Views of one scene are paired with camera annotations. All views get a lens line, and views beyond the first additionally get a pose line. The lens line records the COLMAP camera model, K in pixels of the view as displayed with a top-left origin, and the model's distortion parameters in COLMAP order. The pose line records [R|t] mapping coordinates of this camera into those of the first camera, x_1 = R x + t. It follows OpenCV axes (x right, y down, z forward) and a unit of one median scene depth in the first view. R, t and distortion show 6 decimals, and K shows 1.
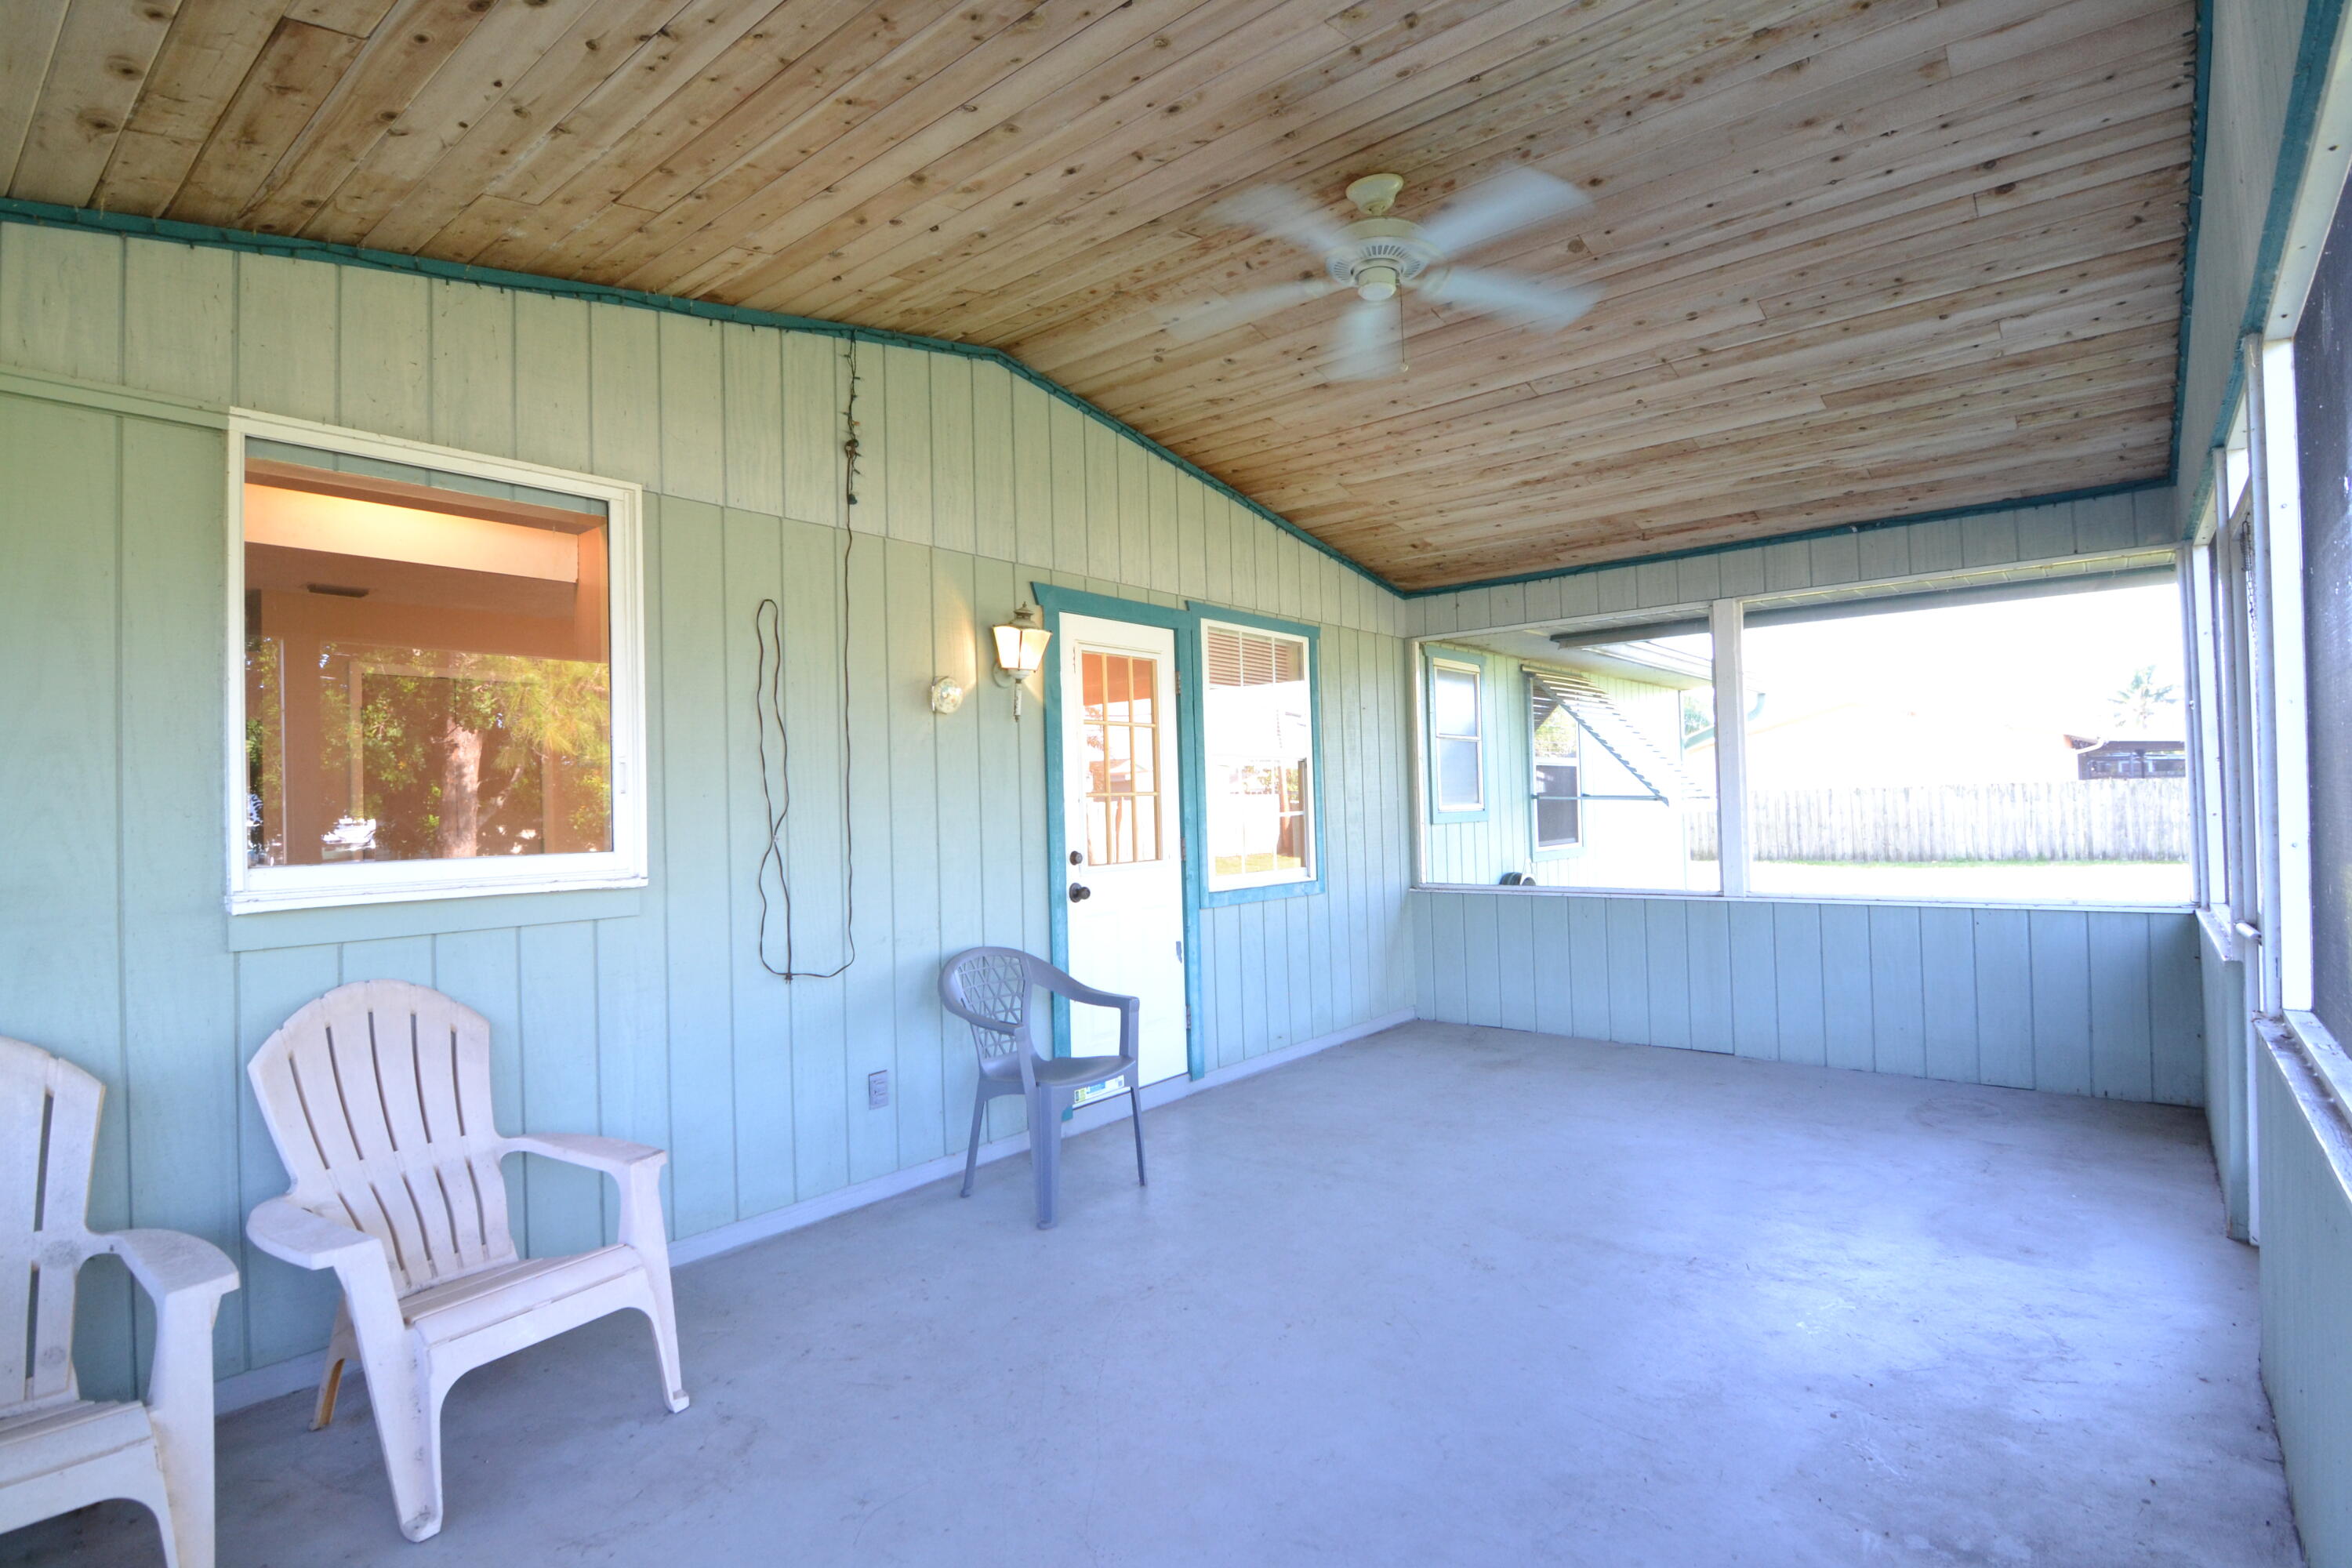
lens RADIAL K [[1160.1, 0, 1158.6], [0, 1160.1, 783.2], [0, 0, 1]] dist [0.004365, -0.028798]
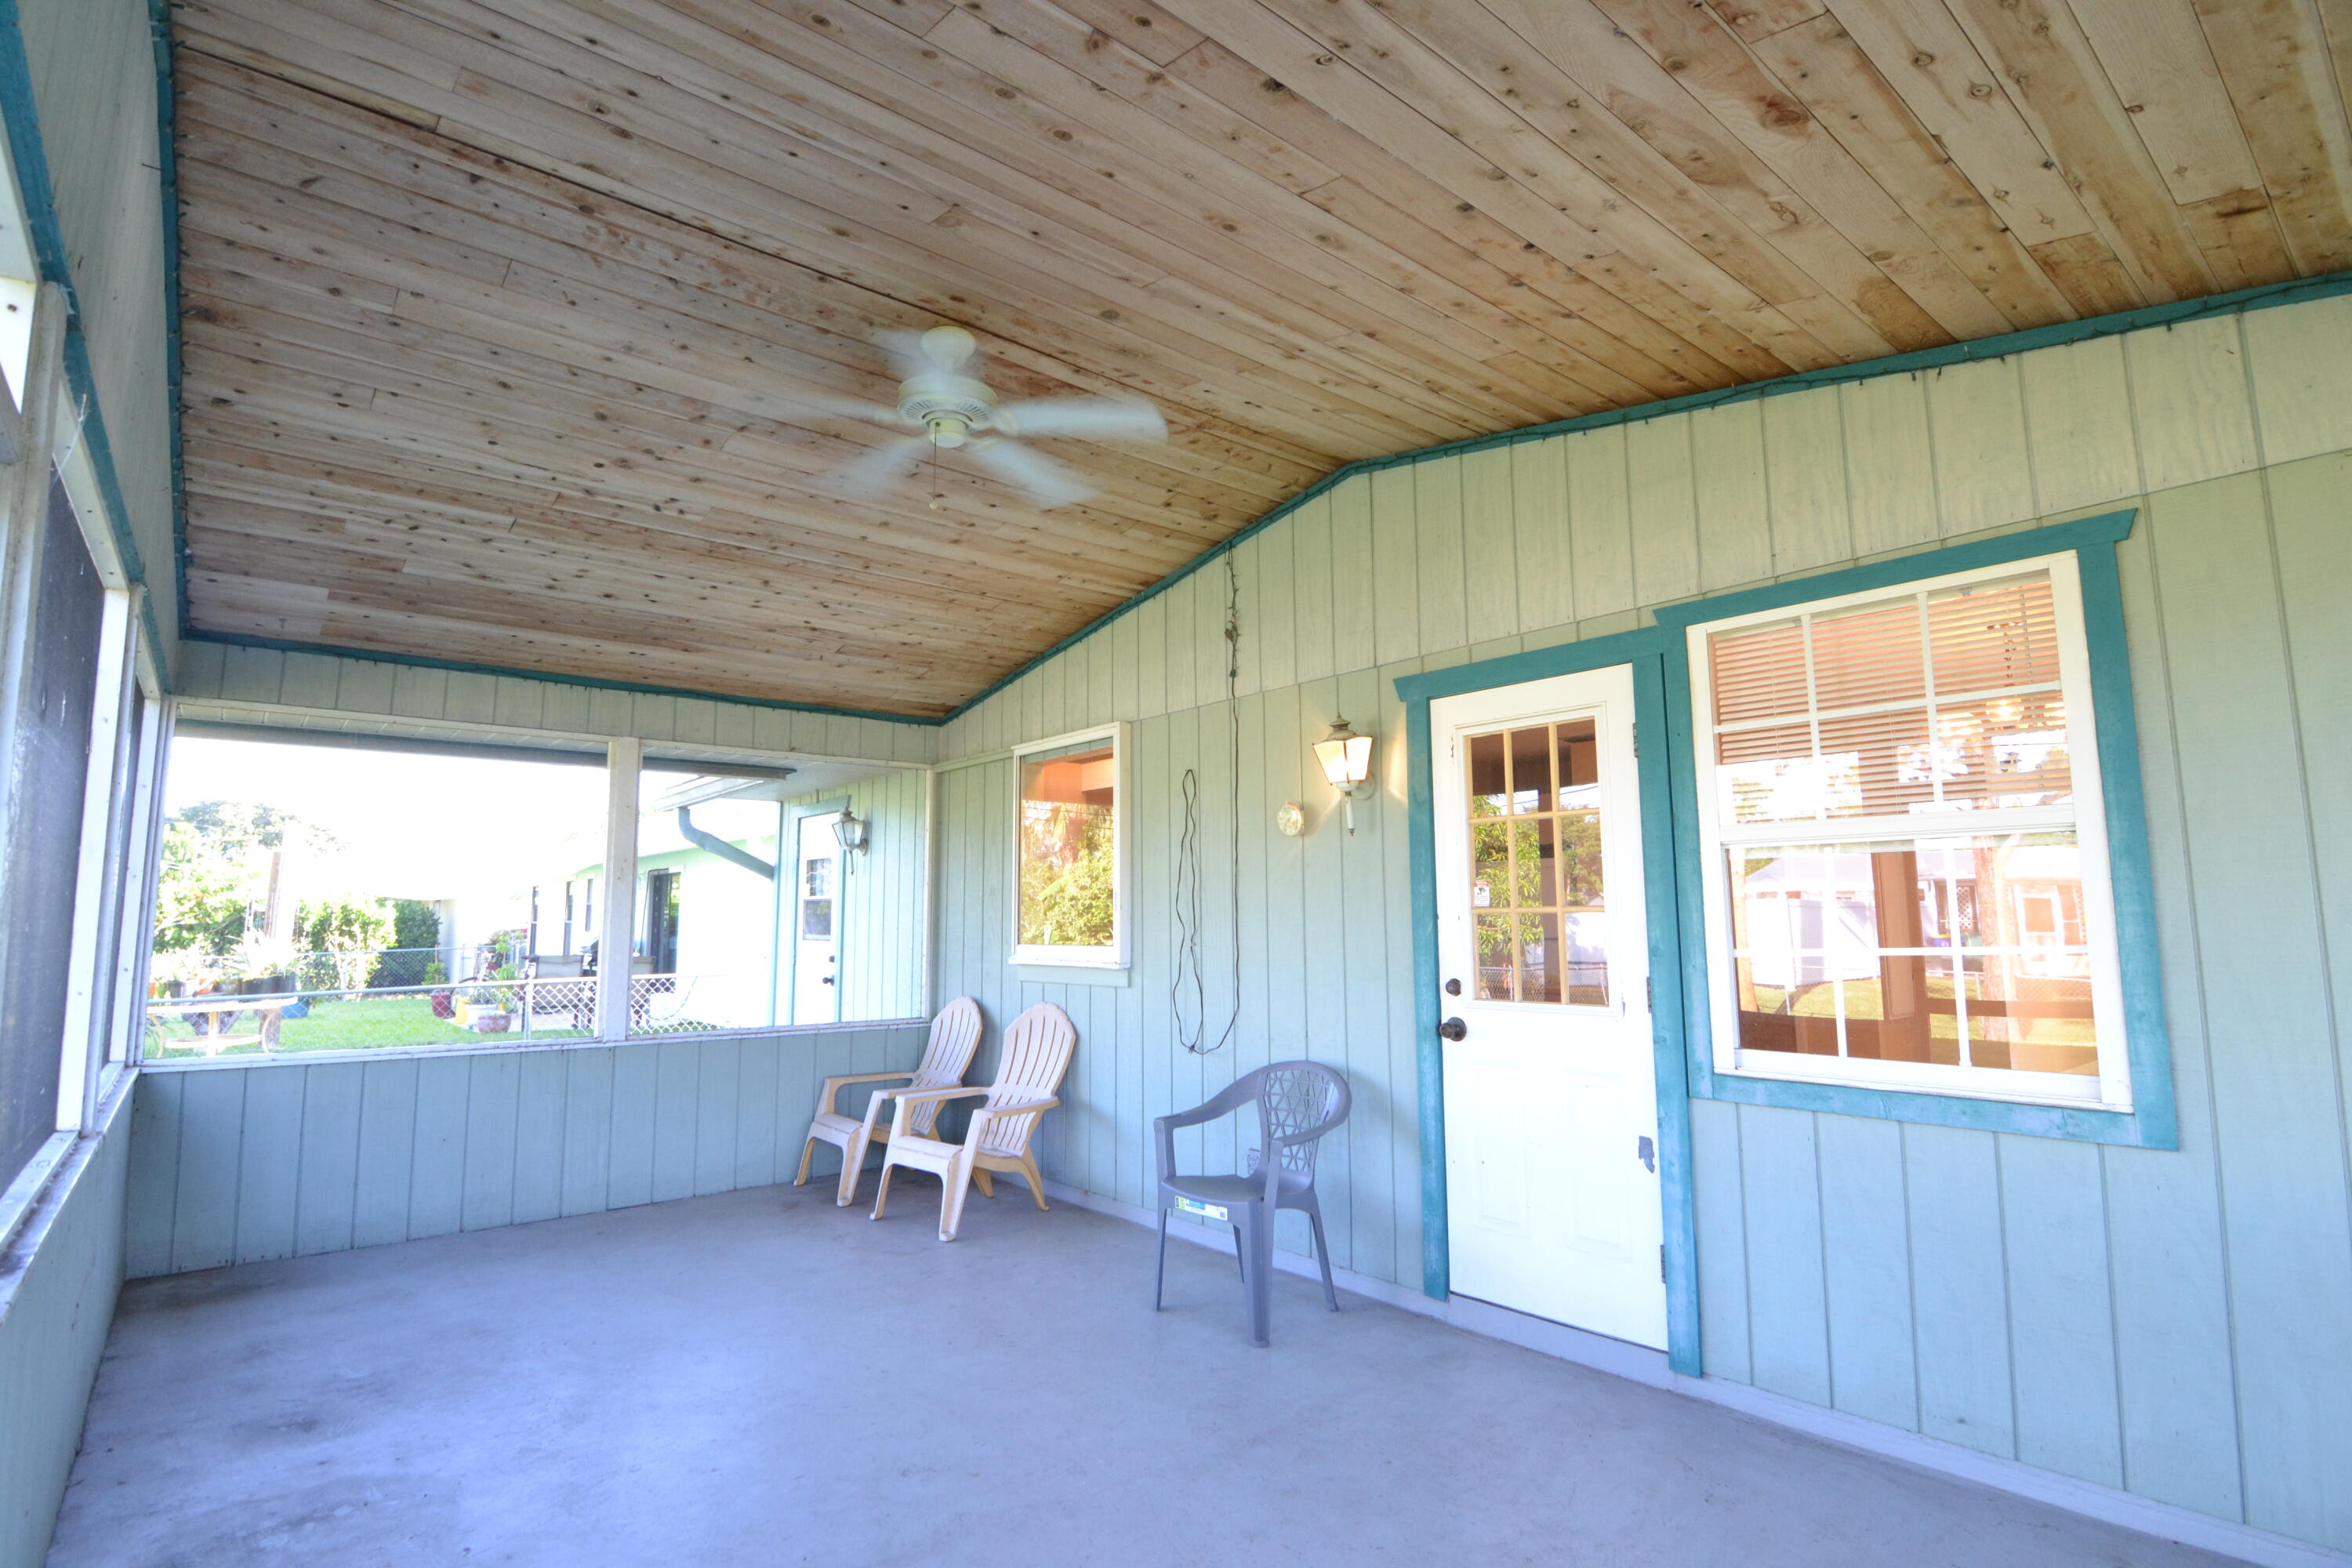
lens RADIAL K [[1160.1, 0, 1158.6], [0, 1160.1, 783.2], [0, 0, 1]] dist [0.004365, -0.028798]
pose [[-0.191470, -0.094045, -0.976983, 0.847994], [0.027323, 0.994502, -0.101086, -0.002813], [0.981118, -0.046049, -0.187848, 1.014864]]
